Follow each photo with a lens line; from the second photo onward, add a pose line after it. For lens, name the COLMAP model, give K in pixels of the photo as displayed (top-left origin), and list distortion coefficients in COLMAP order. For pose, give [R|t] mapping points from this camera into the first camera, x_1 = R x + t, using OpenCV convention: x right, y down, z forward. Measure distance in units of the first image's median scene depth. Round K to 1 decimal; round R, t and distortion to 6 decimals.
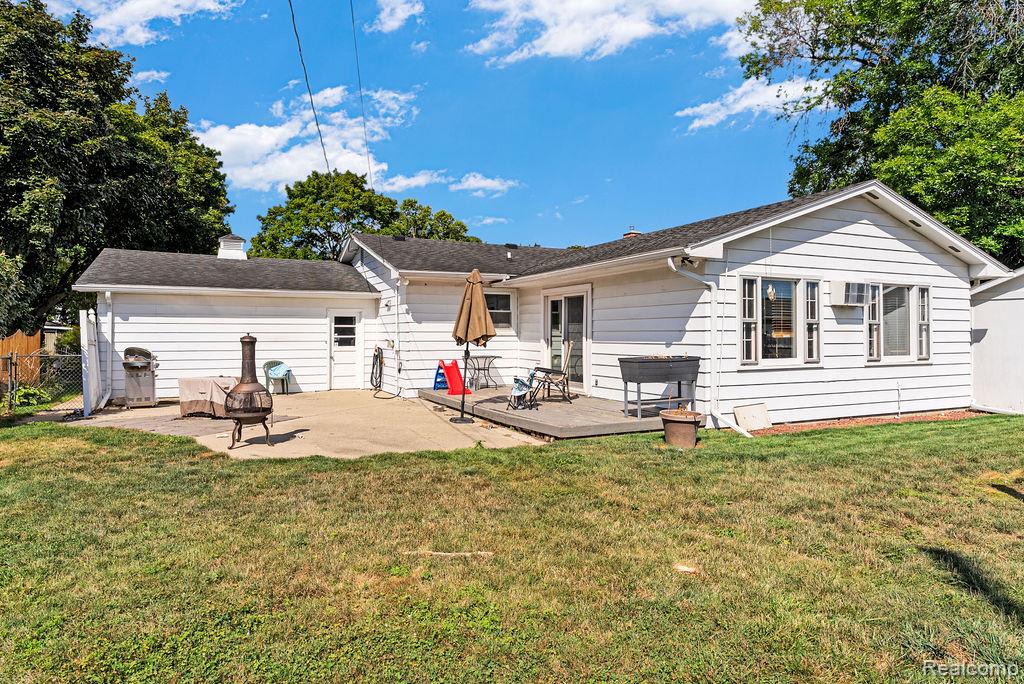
lens RADIAL K [[610.9, 0, 515.6], [0, 610.9, 329.4], [0, 0, 1]] dist [0.000312, 0.000031]
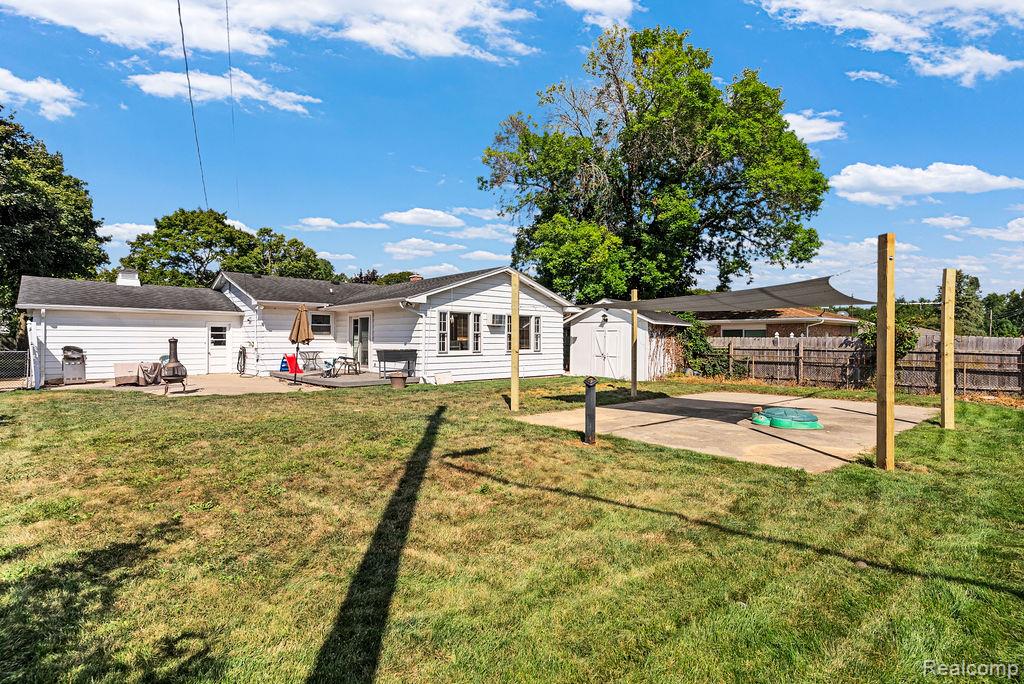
lens RADIAL K [[486.6, 0, 512.0], [0, 486.6, 342.0], [0, 0, 1]] dist [0.001195, 0.000582]
pose [[0.956364, 0.001830, 0.292173, 0.085542], [-0.005760, 0.999904, 0.012590, -0.002515], [-0.292122, -0.013723, 0.956283, -0.470055]]
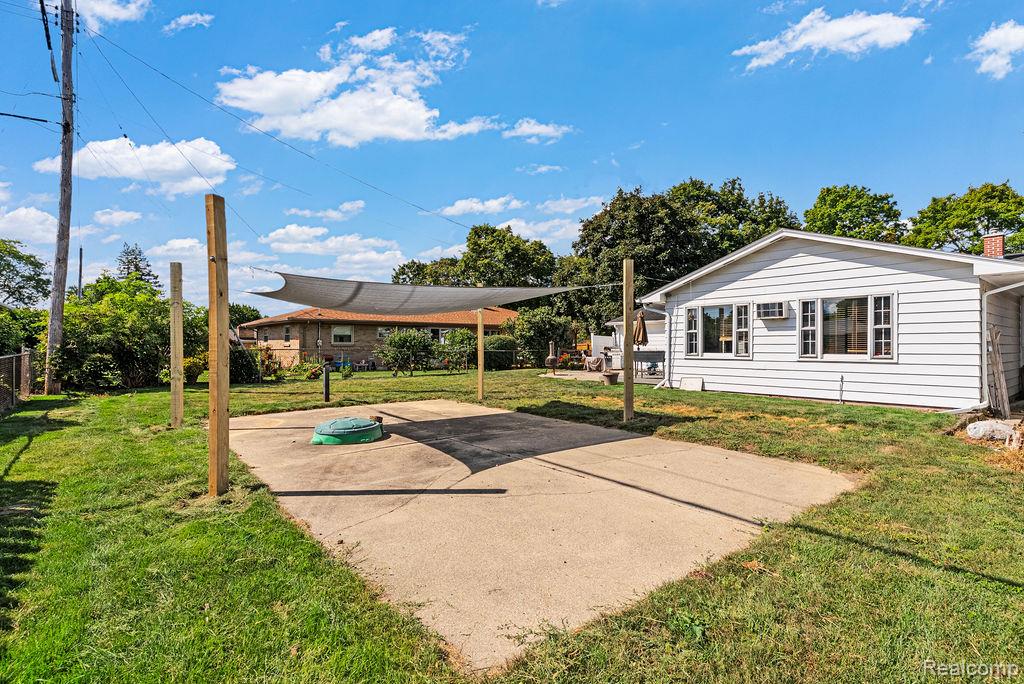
lens RADIAL K [[486.6, 0, 512.0], [0, 486.6, 342.0], [0, 0, 1]] dist [0.001195, 0.000582]
pose [[0.256833, -0.000904, -0.966455, 1.165155], [0.017936, 0.999832, 0.003832, 0.001180], [0.966289, -0.018318, 0.256806, 0.074724]]
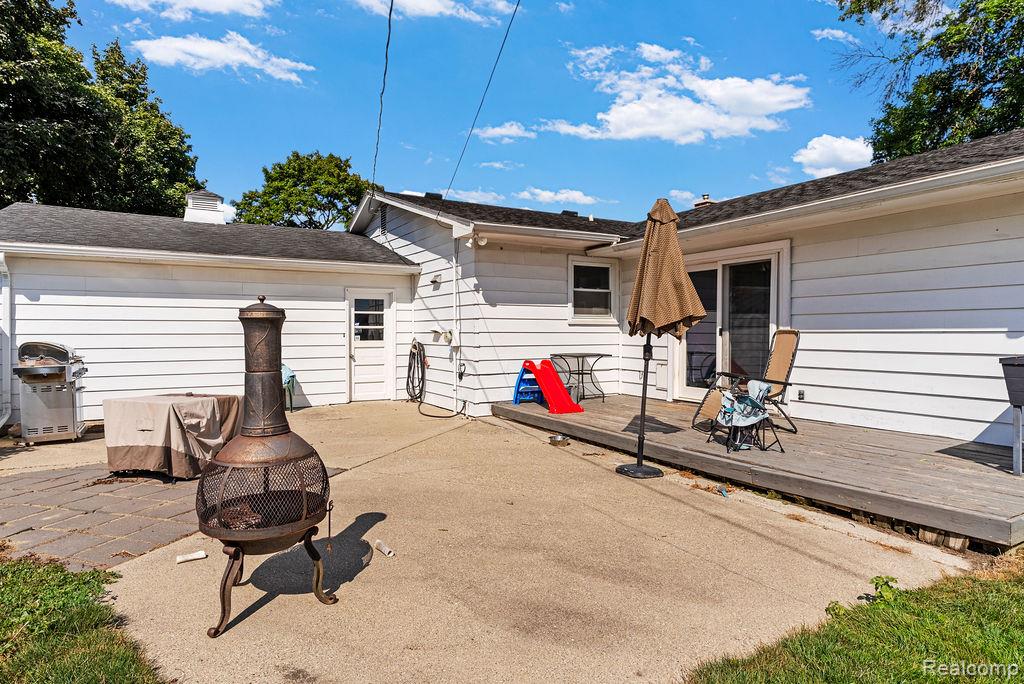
lens RADIAL K [[566.7, 0, 512.0], [0, 566.7, 342.0], [0, 0, 1]] dist [-0.001287, 0.000002]
pose [[0.997967, -0.002763, 0.063678, -0.178110], [0.001130, 0.999670, 0.025661, 0.014078], [-0.063728, -0.025537, 0.997641, 0.375986]]
